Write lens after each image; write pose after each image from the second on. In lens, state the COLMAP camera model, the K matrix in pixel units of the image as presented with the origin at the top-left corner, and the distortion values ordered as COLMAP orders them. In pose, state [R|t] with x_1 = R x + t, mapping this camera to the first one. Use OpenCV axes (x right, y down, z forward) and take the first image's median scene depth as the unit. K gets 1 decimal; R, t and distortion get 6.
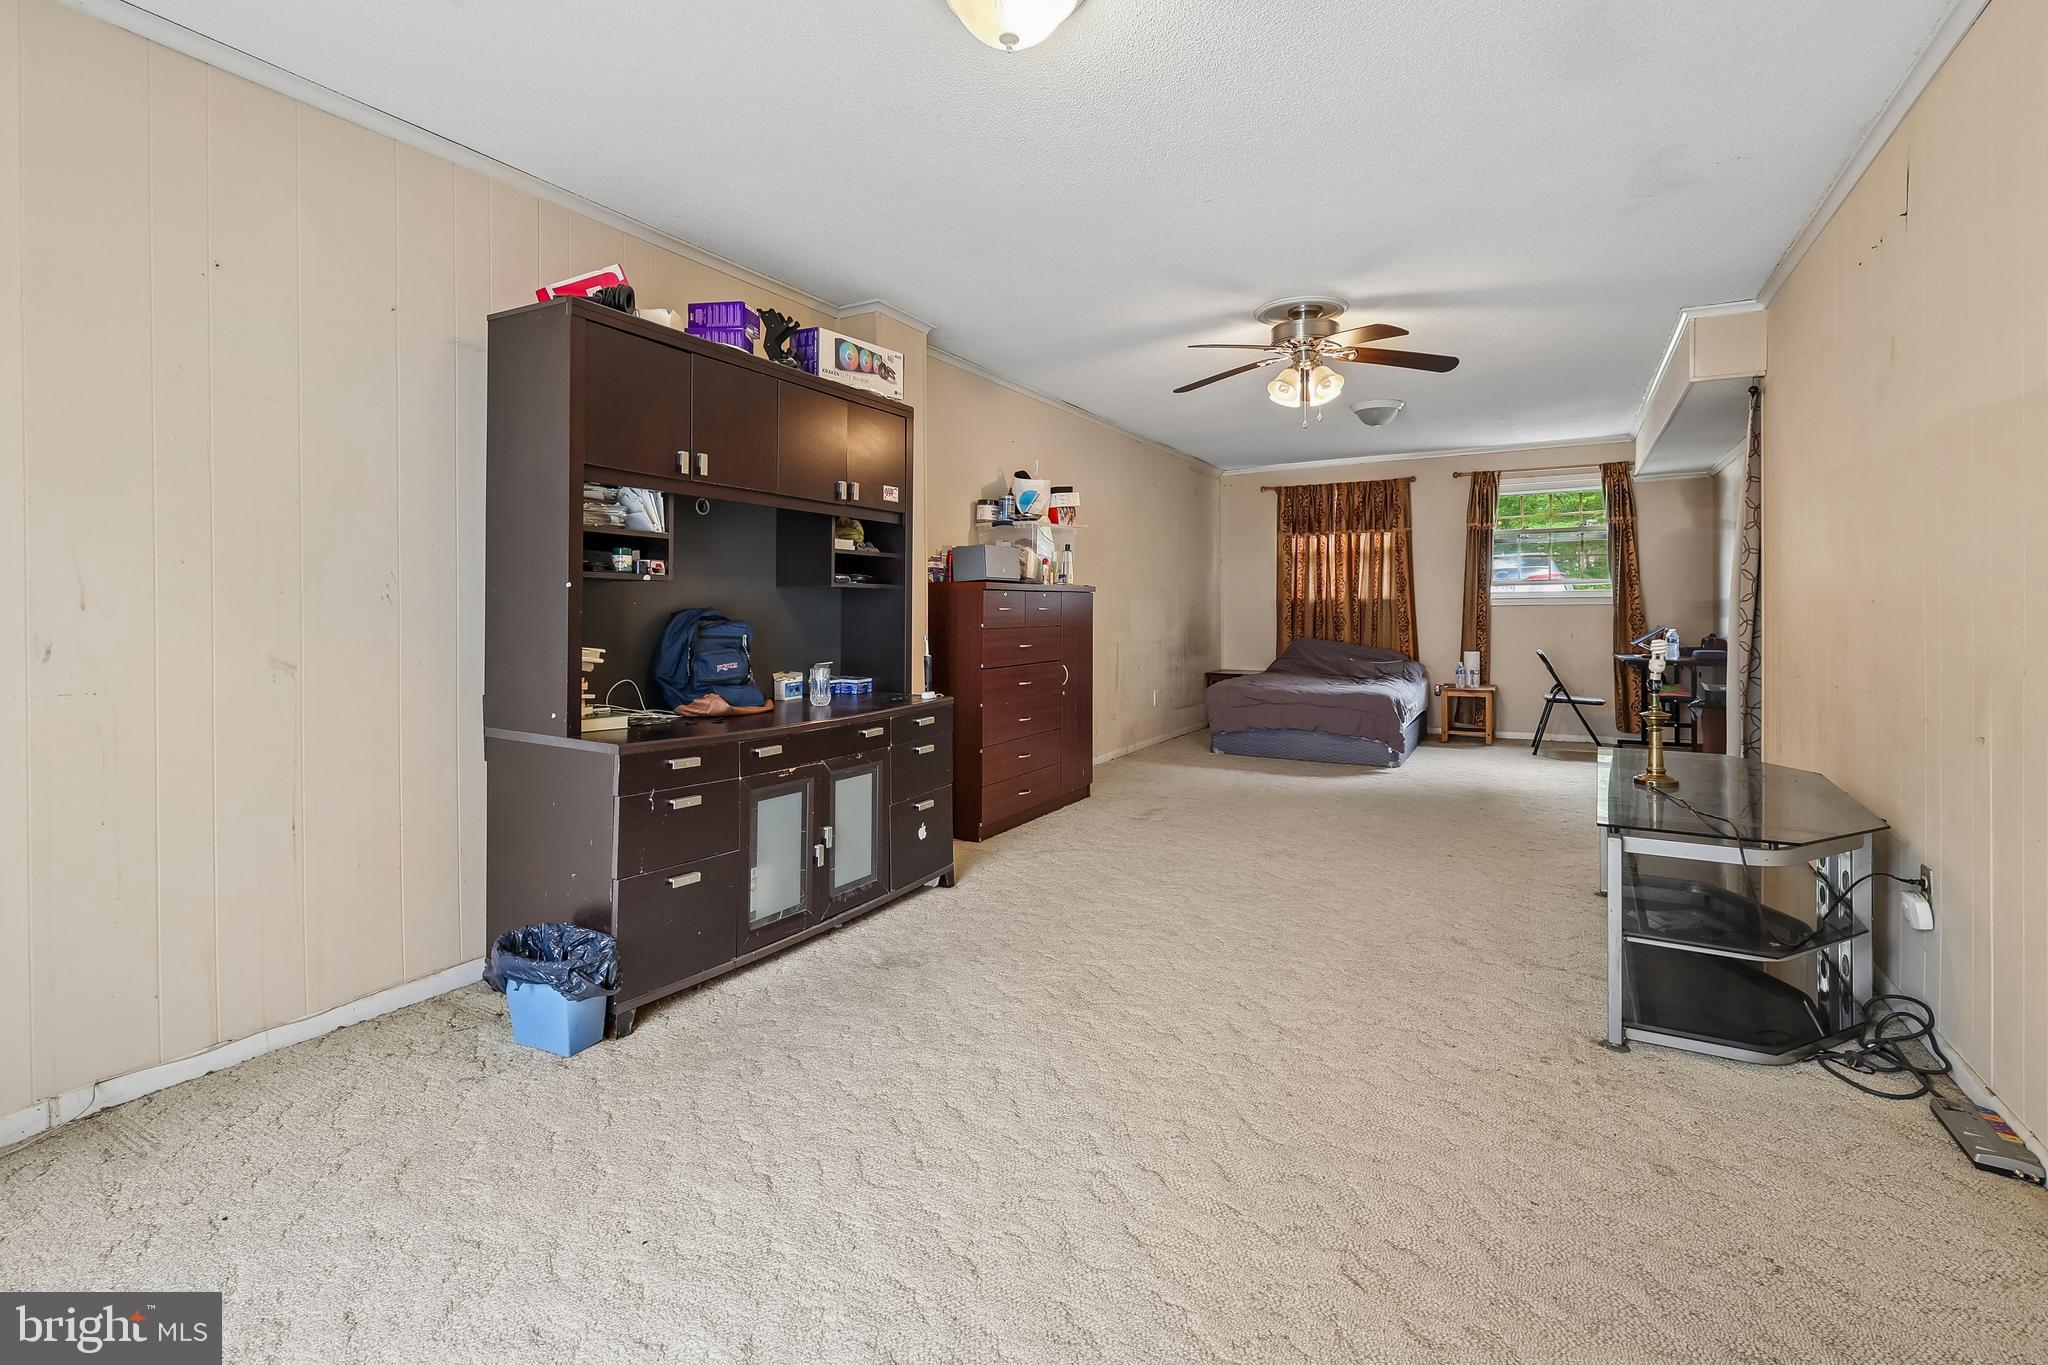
lens RADIAL K [[916.6, 0, 1023.8], [0, 916.6, 613.9], [0, 0, 1]] dist [0.004308, 0.000255]
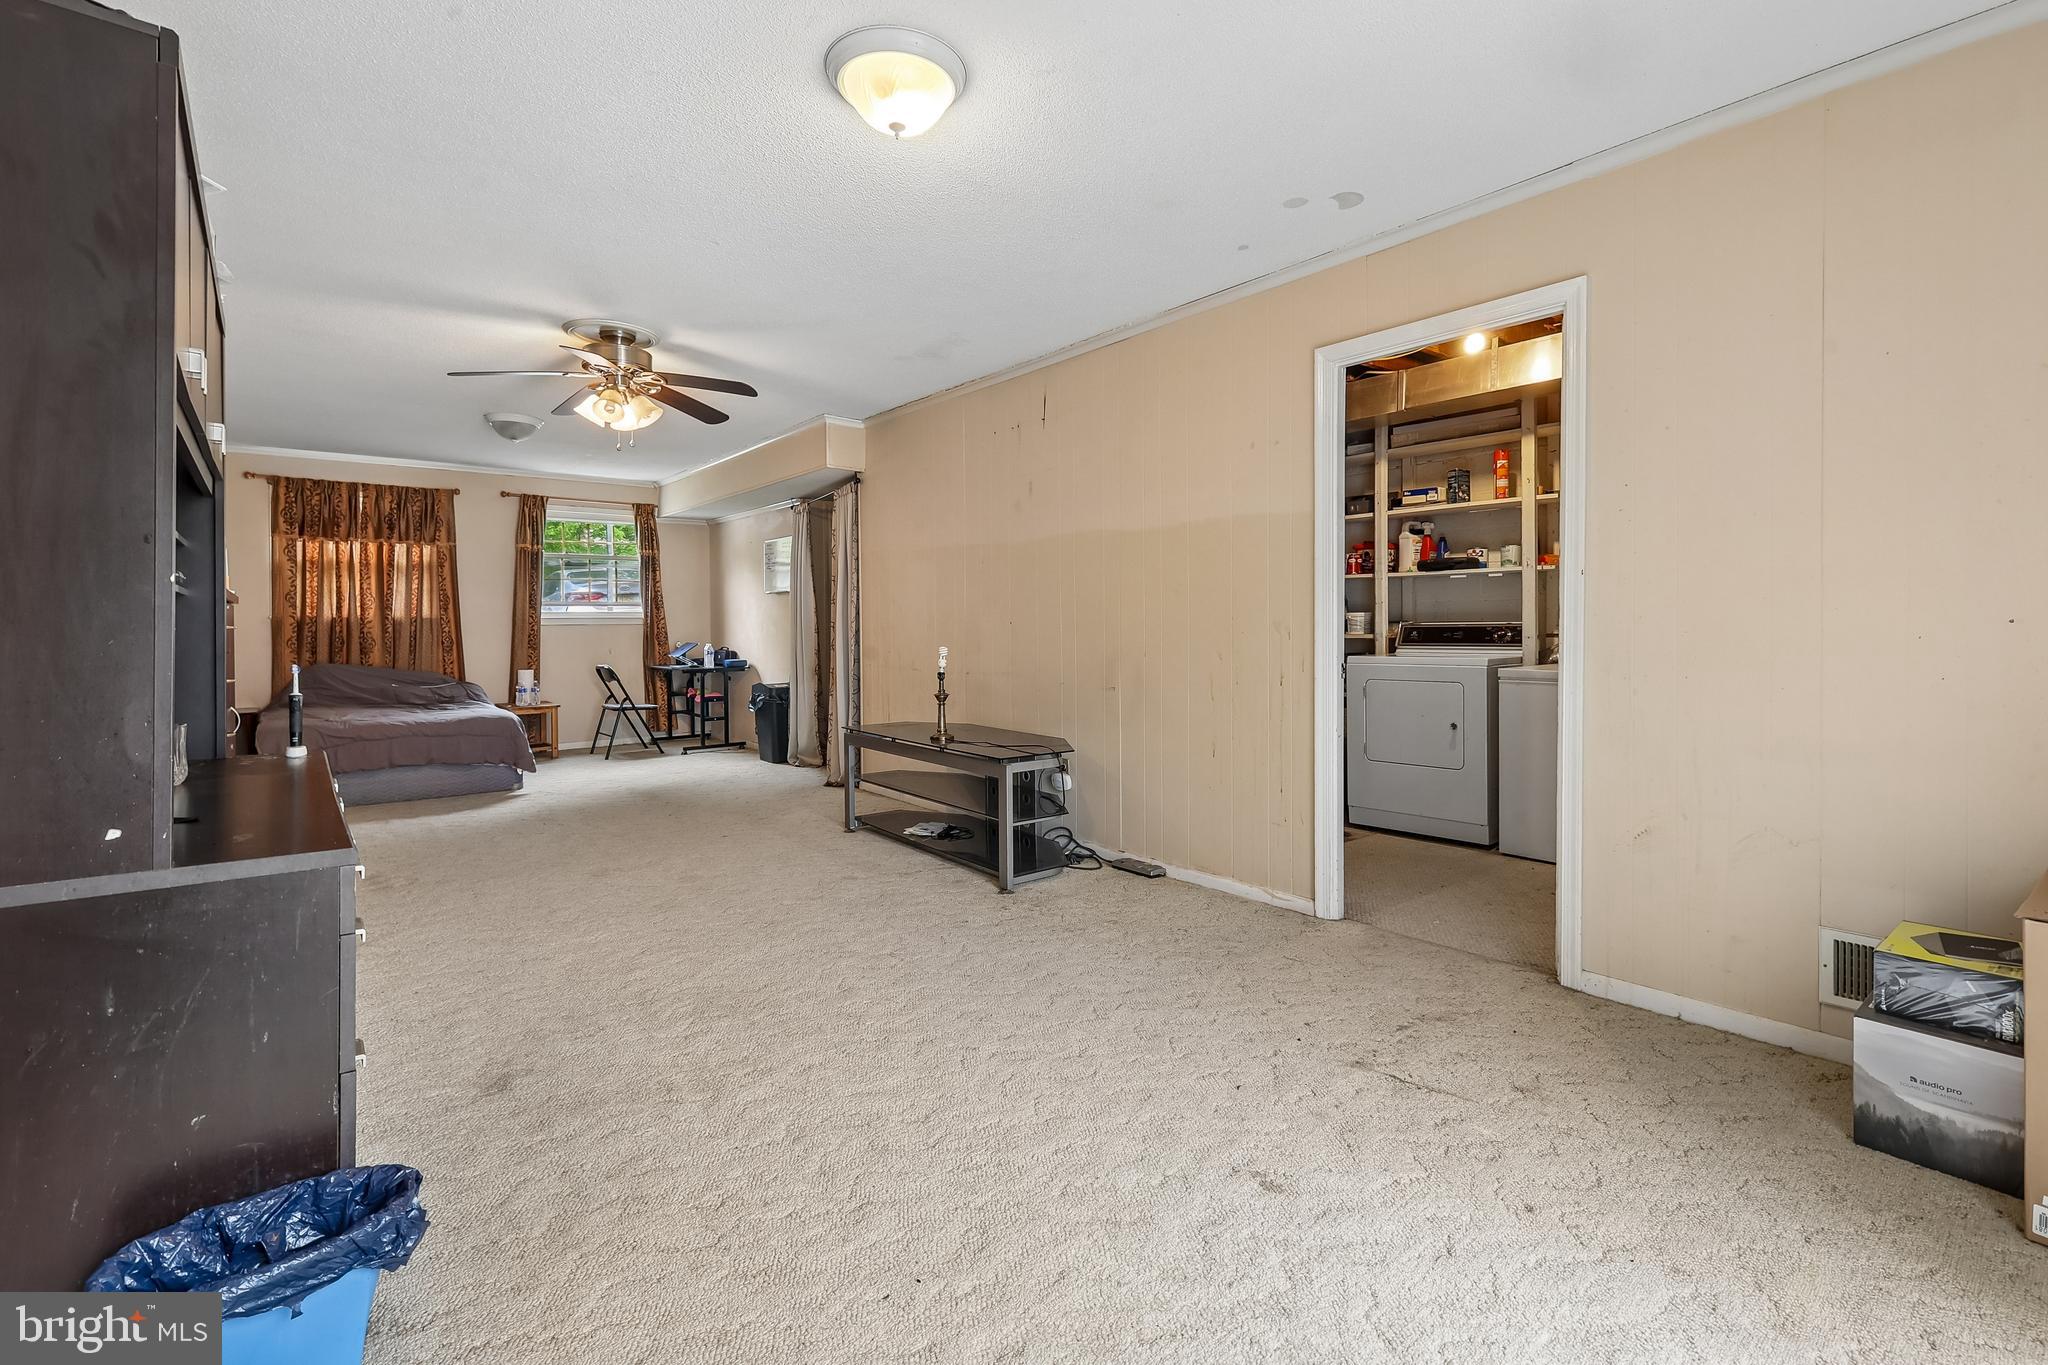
lens RADIAL K [[919.8, 0, 1024.5], [0, 919.8, 637.0], [0, 0, 1]] dist [0.000780, -0.000148]
pose [[0.359213, -0.010004, 0.933202, -0.253539], [0.007000, 0.999943, 0.008025, -0.000018], [-0.933229, 0.003649, 0.359263, 0.108717]]
